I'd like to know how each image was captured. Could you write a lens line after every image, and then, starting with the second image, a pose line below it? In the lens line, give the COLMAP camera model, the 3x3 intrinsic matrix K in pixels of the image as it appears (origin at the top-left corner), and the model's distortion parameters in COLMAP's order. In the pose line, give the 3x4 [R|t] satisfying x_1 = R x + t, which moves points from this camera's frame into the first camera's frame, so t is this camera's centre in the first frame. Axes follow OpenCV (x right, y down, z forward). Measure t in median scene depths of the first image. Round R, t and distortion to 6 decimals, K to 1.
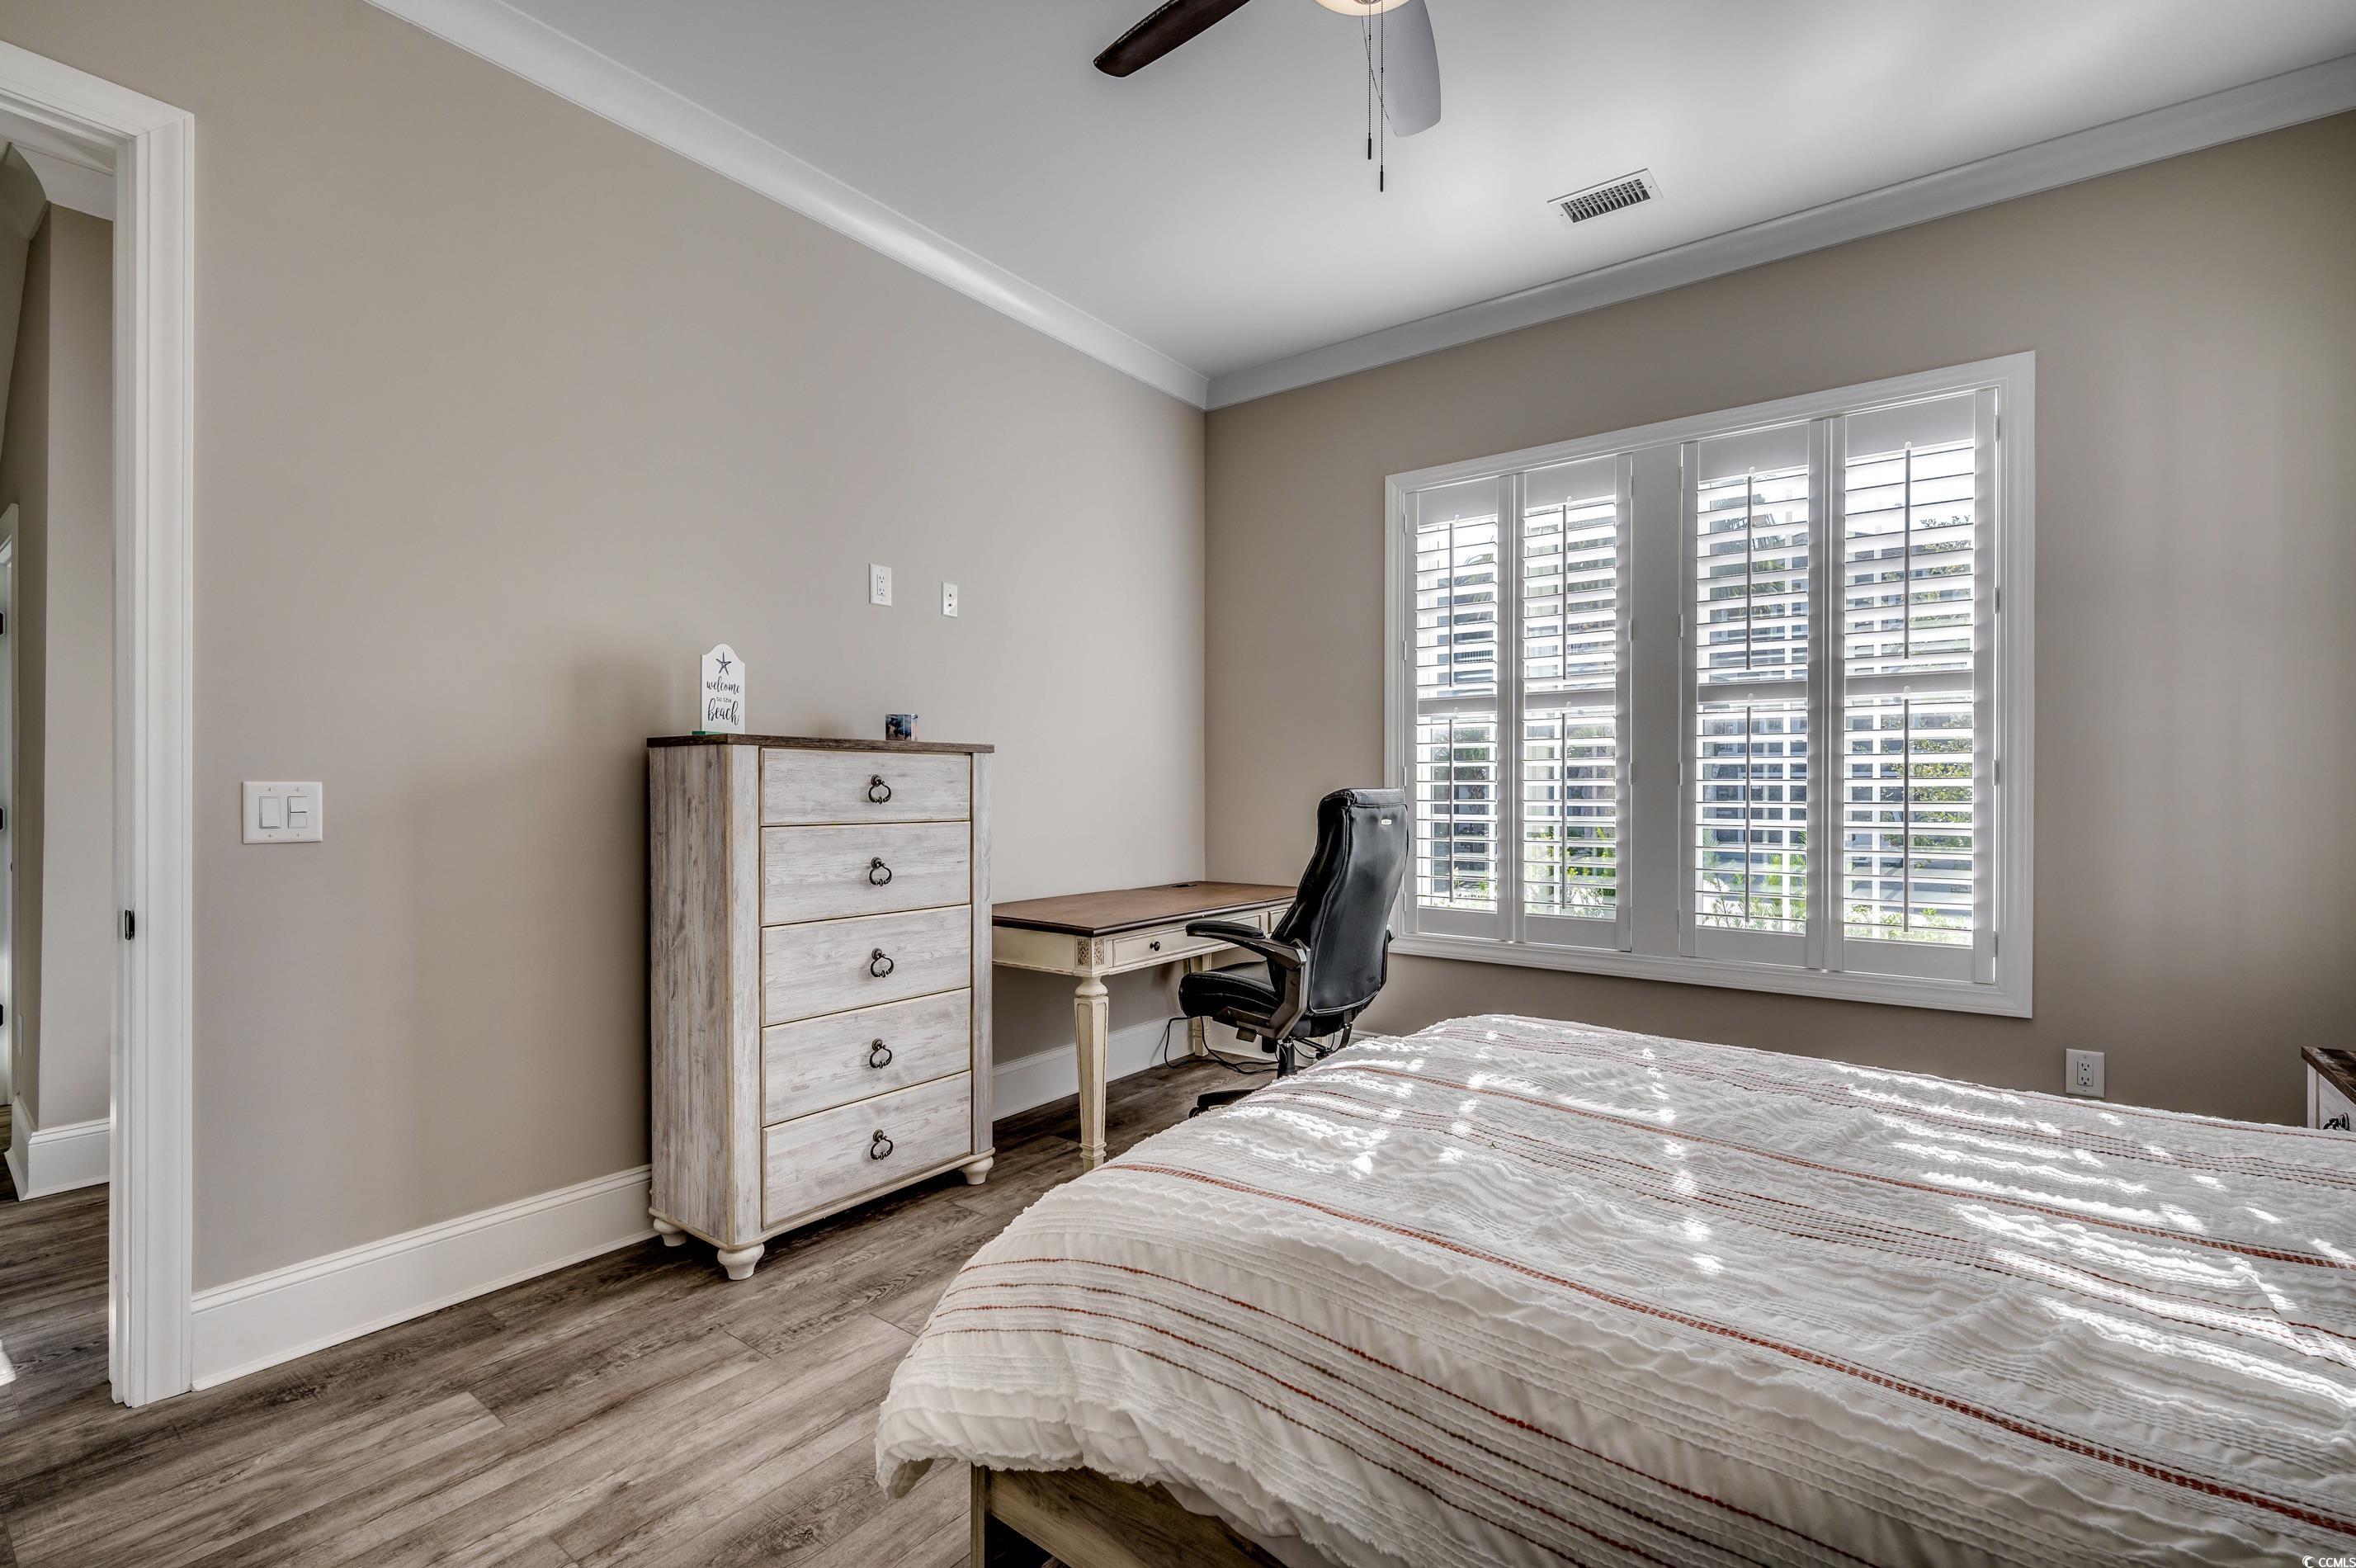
lens RADIAL K [[1023.6, 0, 1178.0], [0, 1023.6, 784.0], [0, 0, 1]] dist [-0.001566, 0.000023]
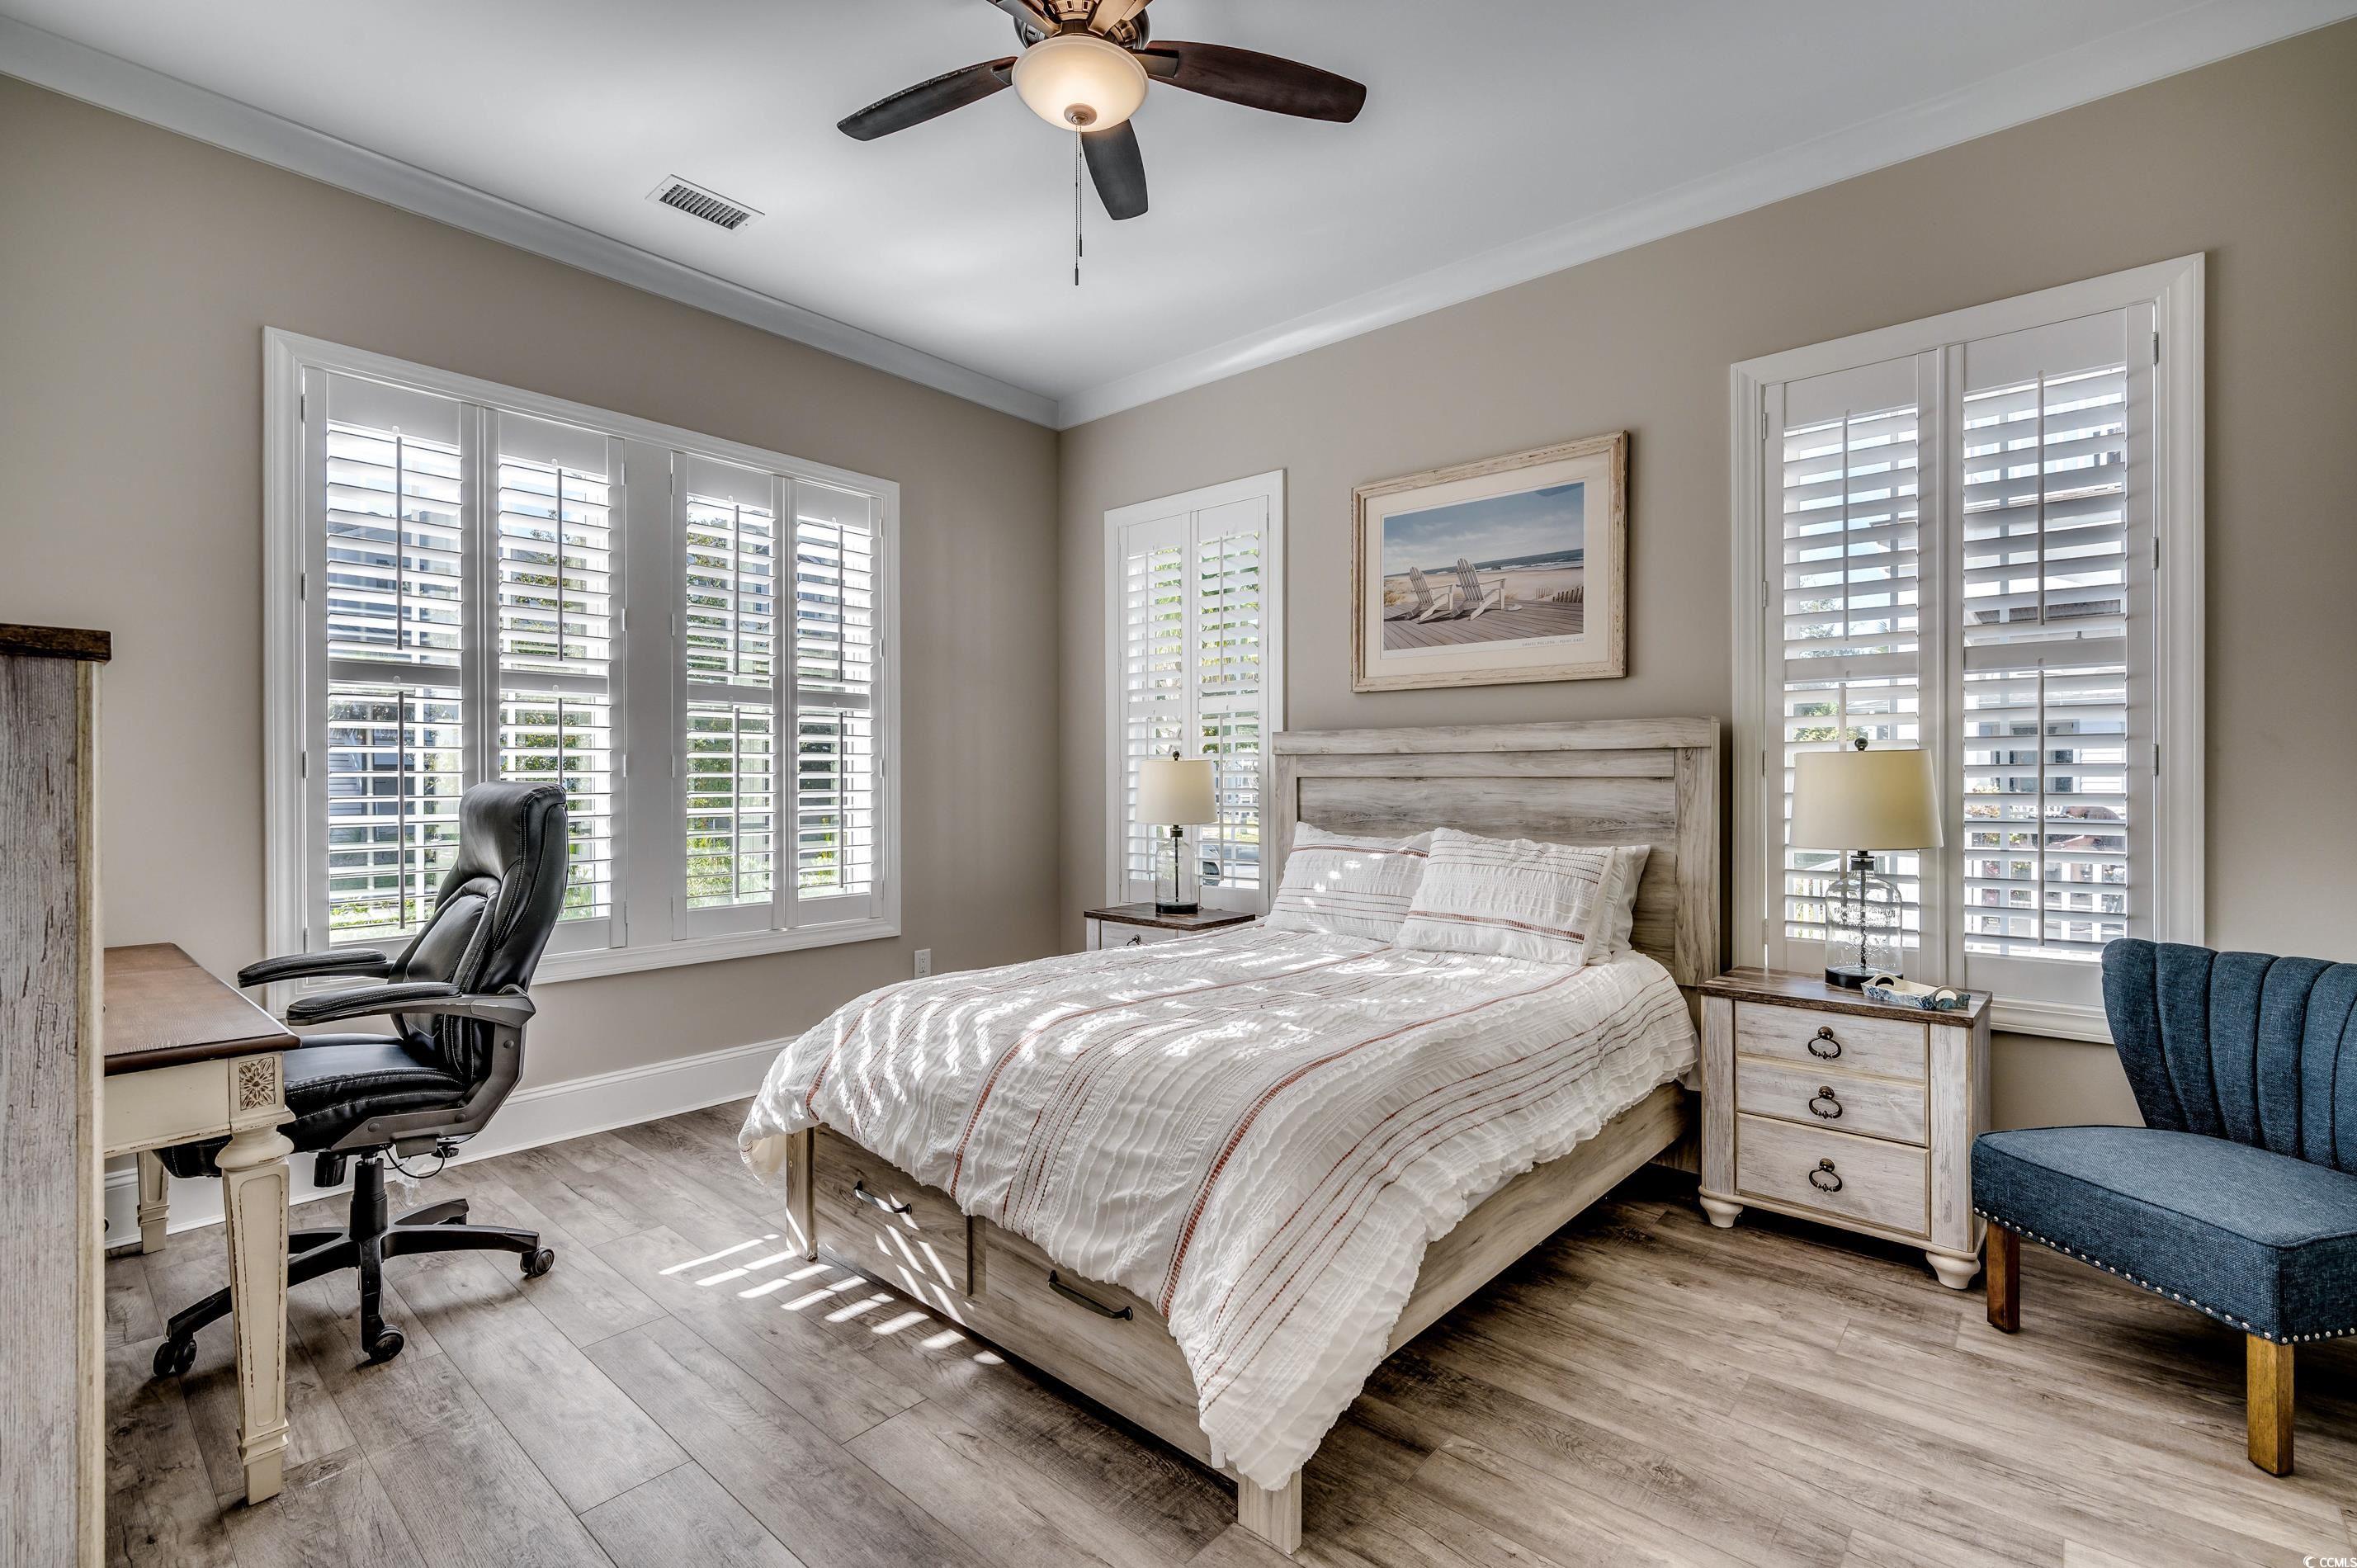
lens RADIAL K [[1064.0, 0, 1172.6], [0, 1064.0, 792.6], [0, 0, 1]] dist [0.000837, -0.000040]
pose [[0.084119, -0.012773, 0.996374, -0.508291], [-0.003276, 0.999909, 0.013095, 0.000819], [-0.996450, -0.004366, 0.084070, 0.365510]]
